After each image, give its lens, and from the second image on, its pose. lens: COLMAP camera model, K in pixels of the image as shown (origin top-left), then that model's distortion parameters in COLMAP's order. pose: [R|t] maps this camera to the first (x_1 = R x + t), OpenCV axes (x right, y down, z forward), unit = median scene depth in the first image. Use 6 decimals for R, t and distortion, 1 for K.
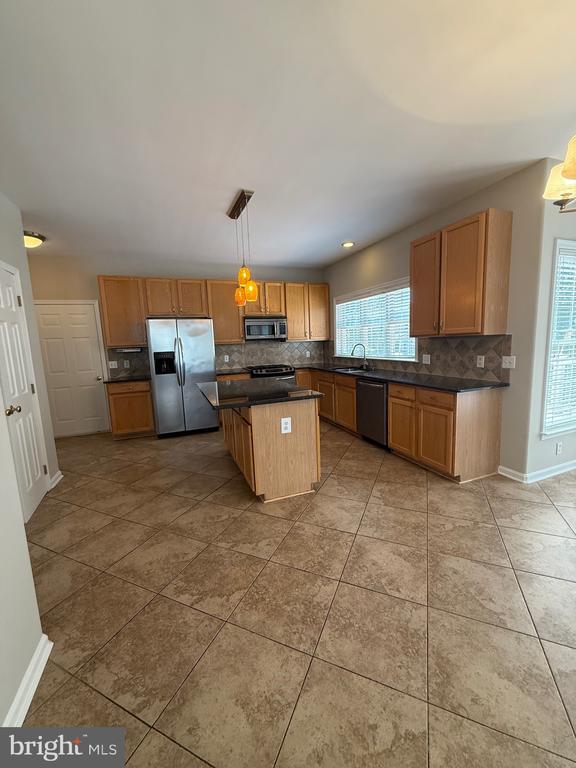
lens RADIAL K [[305.9, 0, 288.0], [0, 305.9, 384.0], [0, 0, 1]] dist [-0.002215, 0.000140]
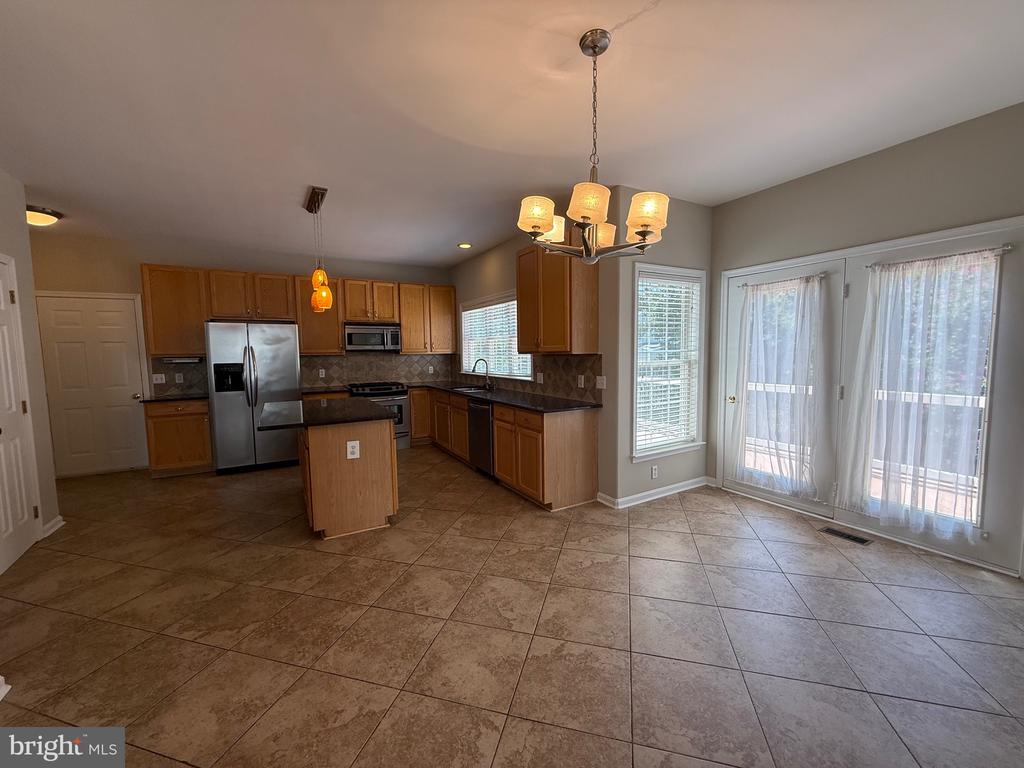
lens RADIAL K [[407.9, 0, 512.0], [0, 407.9, 384.0], [0, 0, 1]] dist [-0.002215, 0.000140]
pose [[0.988273, 0.014396, 0.152017, 0.216930], [-0.005018, 0.998070, -0.061897, 0.013047], [-0.152615, 0.060408, 0.986438, -0.201539]]
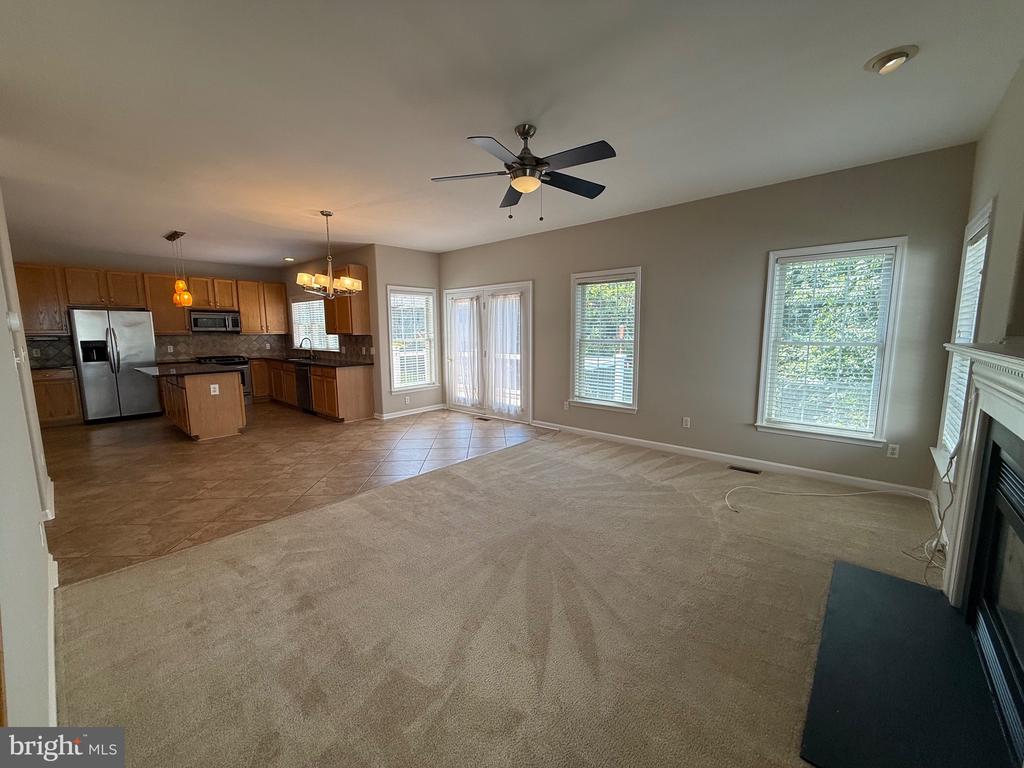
lens RADIAL K [[407.9, 0, 512.0], [0, 407.9, 384.0], [0, 0, 1]] dist [-0.002215, 0.000140]
pose [[0.887384, -0.025157, 0.460344, 0.310128], [0.033416, 0.999394, -0.009798, 0.144836], [-0.459818, 0.024078, 0.887687, -1.240330]]
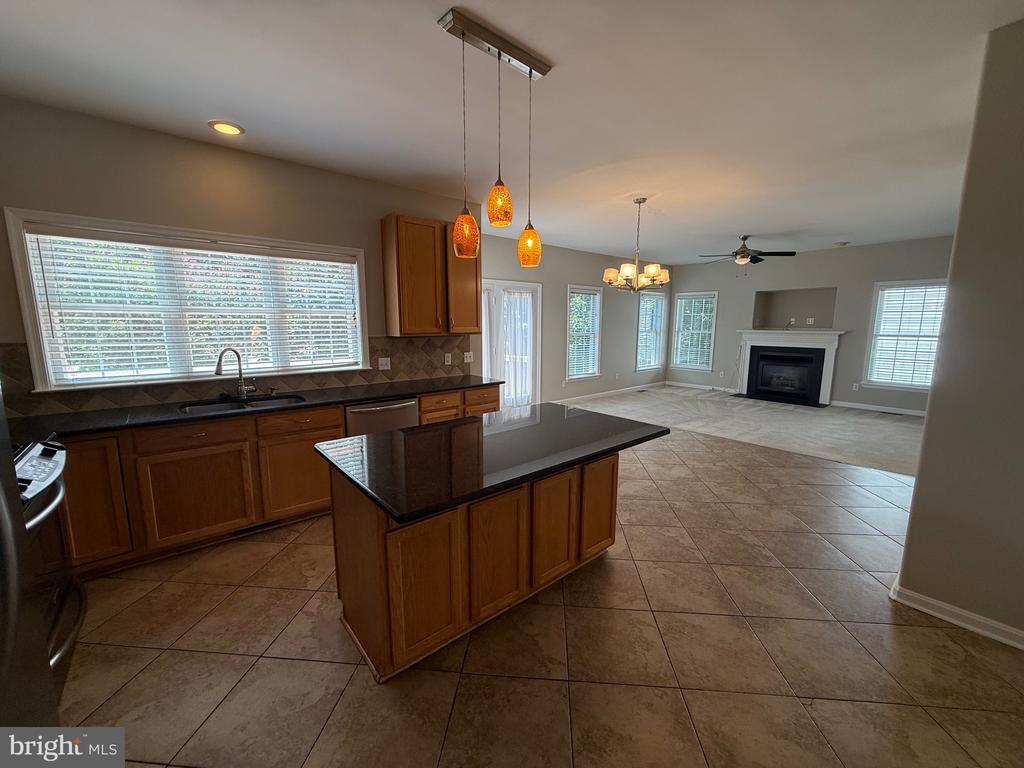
lens RADIAL K [[407.9, 0, 512.0], [0, 407.9, 384.0], [0, 0, 1]] dist [-0.002215, 0.000140]
pose [[-0.326403, -0.102046, 0.939706, -0.741929], [0.140086, 0.977955, 0.154857, -0.168653], [-0.934792, 0.182185, -0.304913, 1.181463]]
